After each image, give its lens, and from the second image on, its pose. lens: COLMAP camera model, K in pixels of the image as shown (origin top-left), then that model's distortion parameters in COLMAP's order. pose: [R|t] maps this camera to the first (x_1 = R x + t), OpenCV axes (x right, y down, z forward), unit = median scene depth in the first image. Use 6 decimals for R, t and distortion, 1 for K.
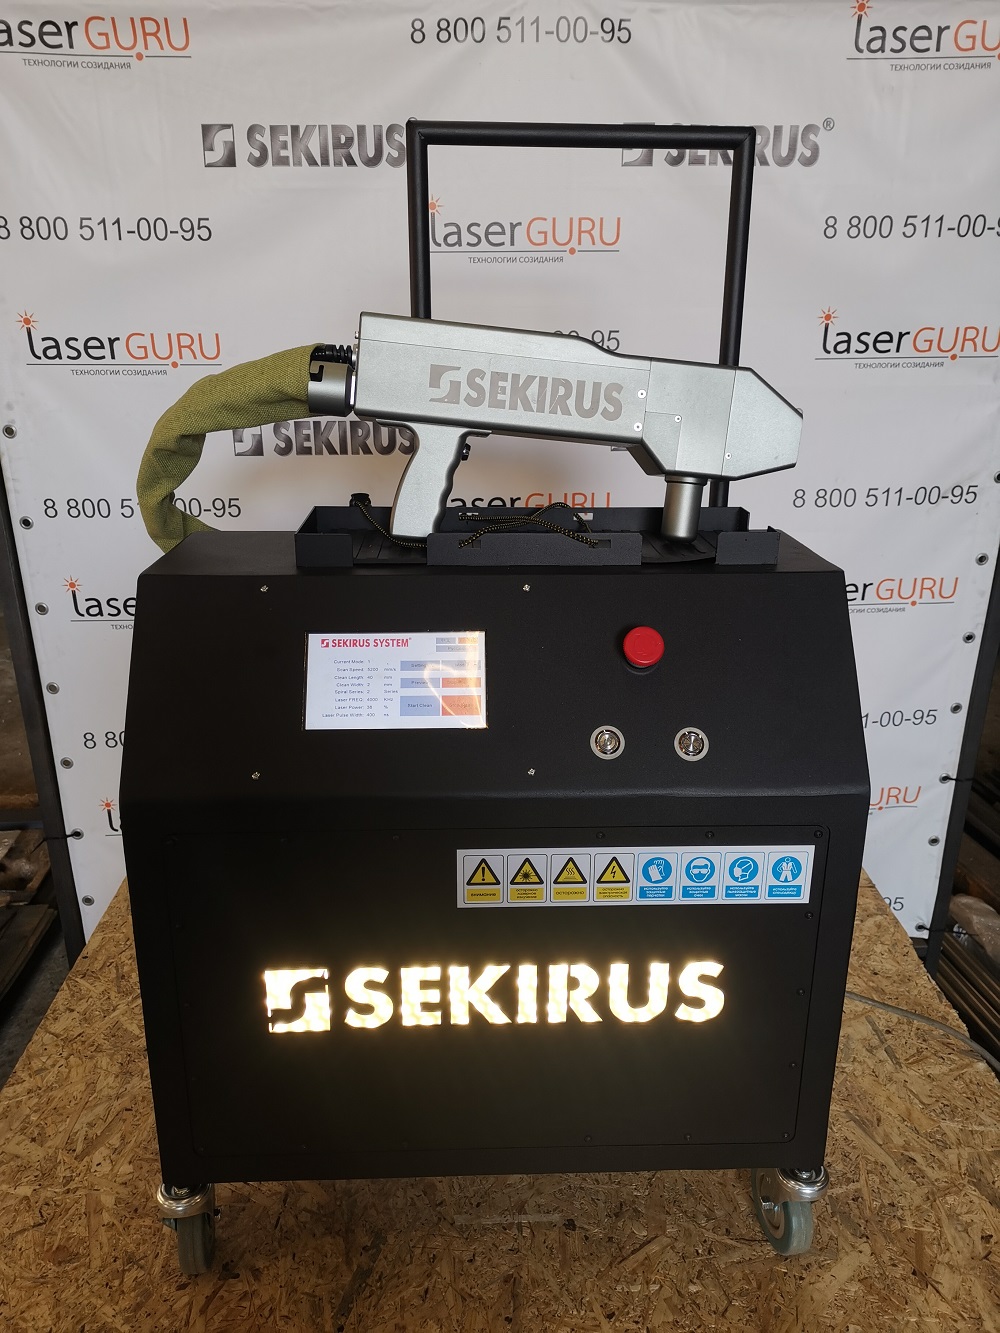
lens RADIAL K [[1003.2, 0, 500.0], [0, 1003.2, 666.5], [0, 0, 1]] dist [0.034467, -0.025481]
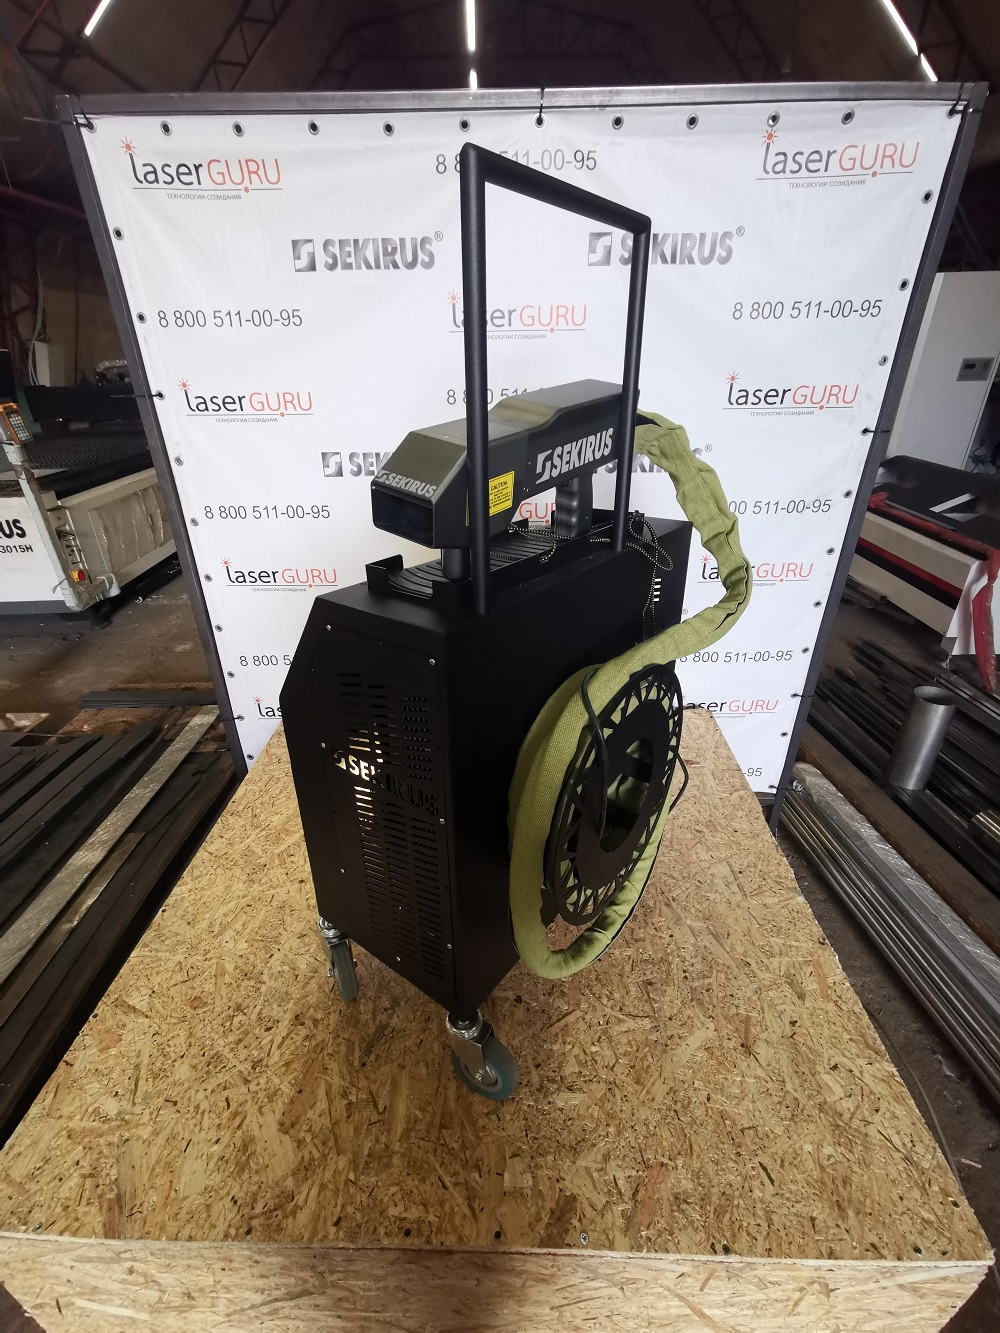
lens RADIAL K [[591.6, 0, 500.0], [0, 591.6, 666.5], [0, 0, 1]] dist [0.000063, -0.000424]
pose [[0.998180, 0.021072, -0.056509, 0.059594], [-0.014018, 0.992378, 0.122428, -0.045813], [0.058658, -0.121413, 0.990867, 0.120335]]
